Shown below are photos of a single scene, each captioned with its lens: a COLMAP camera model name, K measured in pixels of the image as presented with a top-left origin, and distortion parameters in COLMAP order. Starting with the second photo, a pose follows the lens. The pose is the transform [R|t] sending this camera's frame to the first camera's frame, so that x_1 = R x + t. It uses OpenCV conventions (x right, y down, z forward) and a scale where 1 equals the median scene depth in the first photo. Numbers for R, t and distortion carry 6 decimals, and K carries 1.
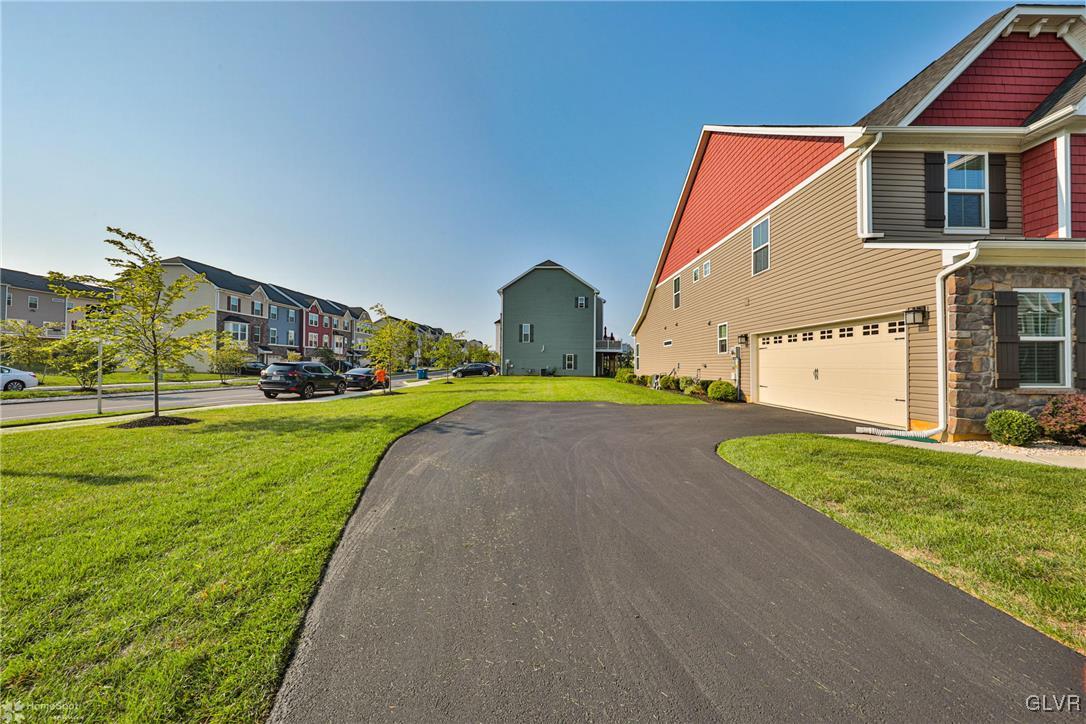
lens RADIAL K [[361.7, 0, 547.8], [0, 361.7, 371.2], [0, 0, 1]] dist [-0.000812, -0.000136]
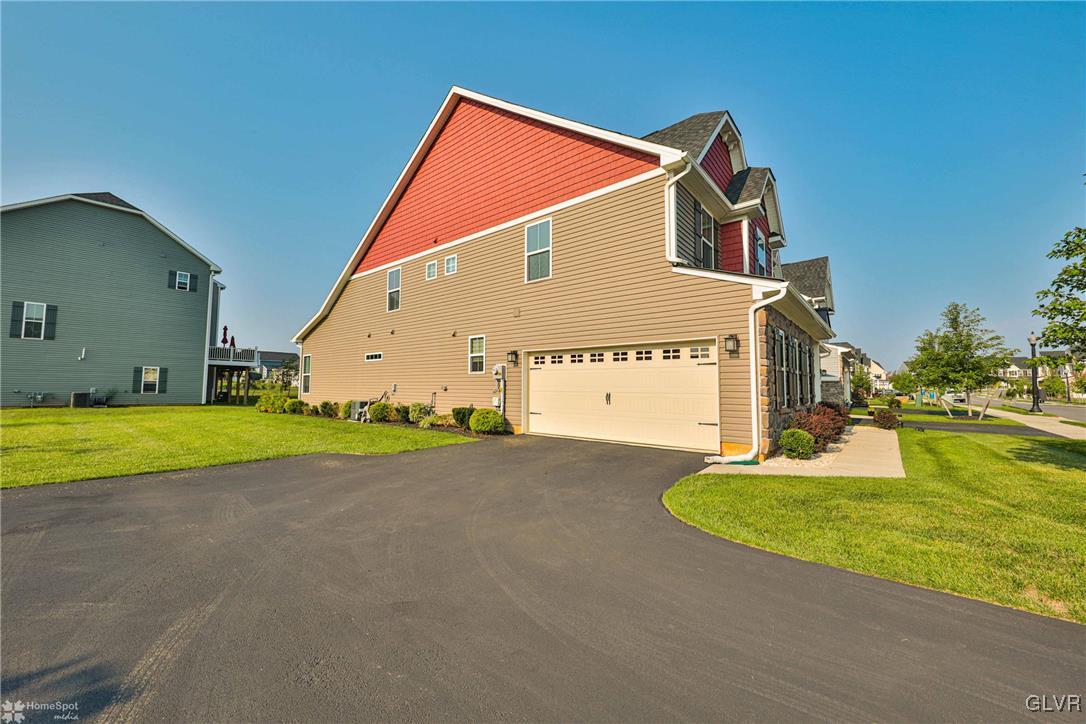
lens RADIAL K [[413.3, 0, 543.8], [0, 413.3, 370.9], [0, 0, 1]] dist [-0.000070, -0.000150]
pose [[0.642363, 0.051876, 0.764643, -0.133881], [-0.003693, 0.997904, -0.064599, 0.003957], [-0.766392, 0.038673, 0.641208, 0.360293]]
